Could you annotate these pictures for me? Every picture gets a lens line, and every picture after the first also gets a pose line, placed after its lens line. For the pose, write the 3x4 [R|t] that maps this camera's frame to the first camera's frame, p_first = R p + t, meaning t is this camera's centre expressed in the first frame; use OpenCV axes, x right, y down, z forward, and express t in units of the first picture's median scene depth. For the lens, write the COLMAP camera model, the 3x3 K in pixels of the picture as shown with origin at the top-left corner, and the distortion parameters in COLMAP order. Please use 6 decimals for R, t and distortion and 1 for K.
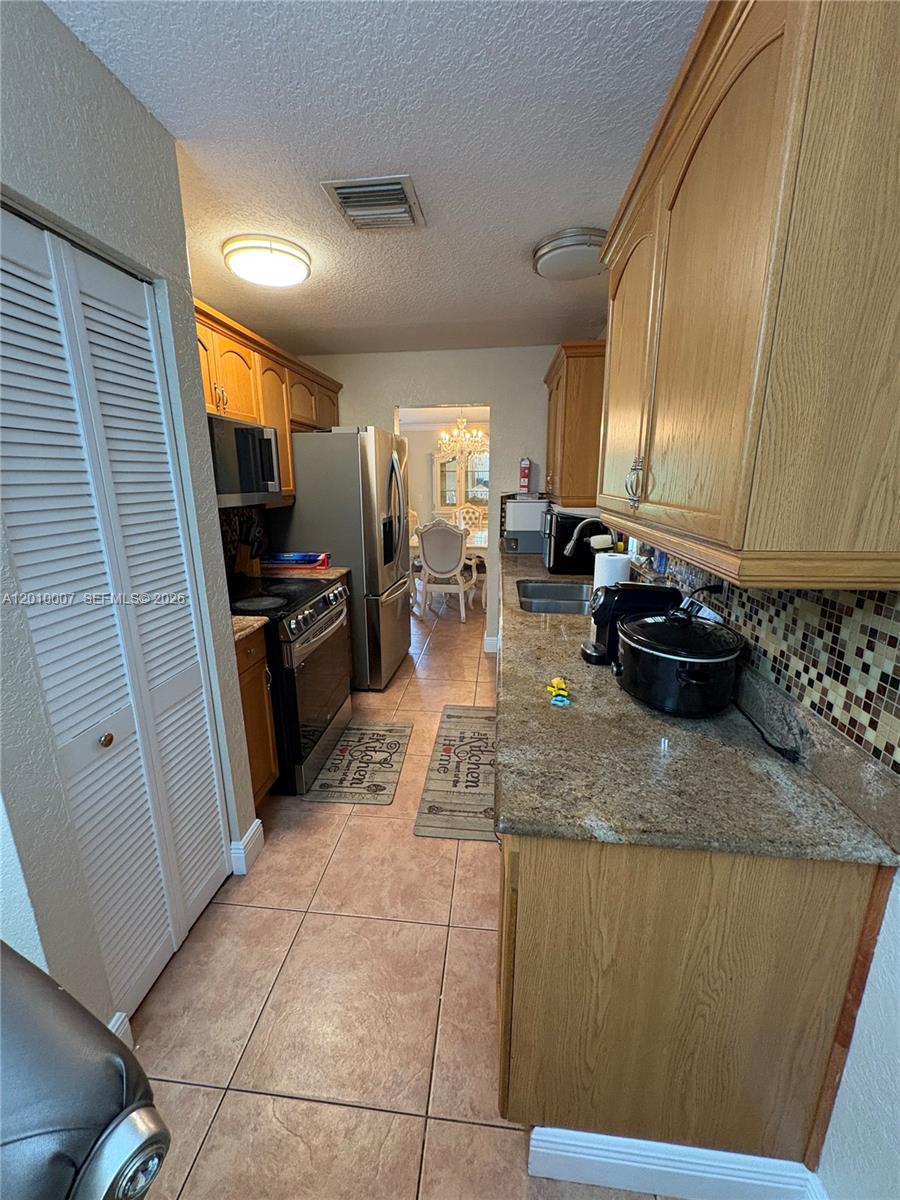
lens RADIAL K [[480.2, 0, 446.2], [0, 480.2, 599.1], [0, 0, 1]] dist [-0.000117, 0.000467]
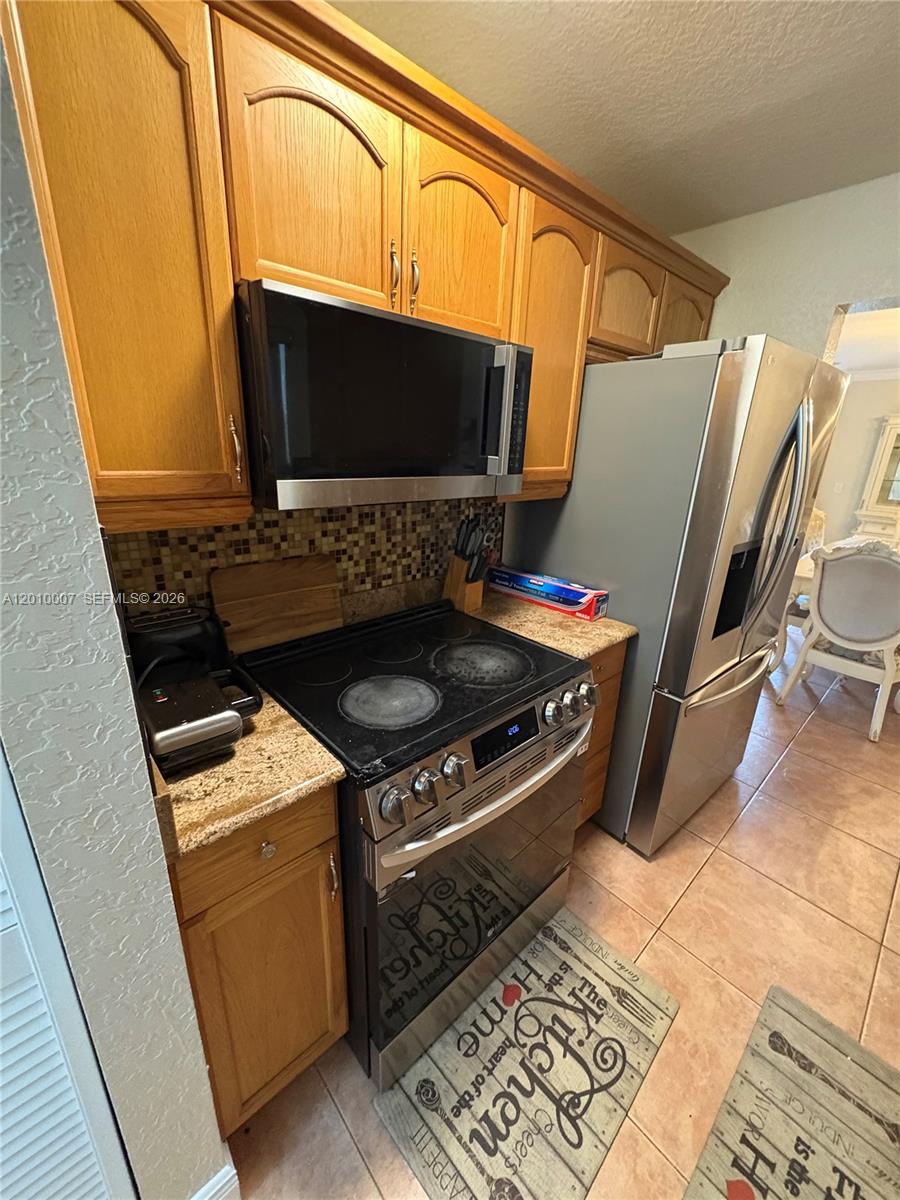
lens RADIAL K [[480.2, 0, 451.8], [0, 480.2, 595.2], [0, 0, 1]] dist [-0.000117, 0.000467]
pose [[0.752664, 0.236839, -0.614332, -0.052853], [-0.202778, 0.971092, 0.125940, -0.161729], [0.626400, 0.029783, 0.778932, 0.604310]]
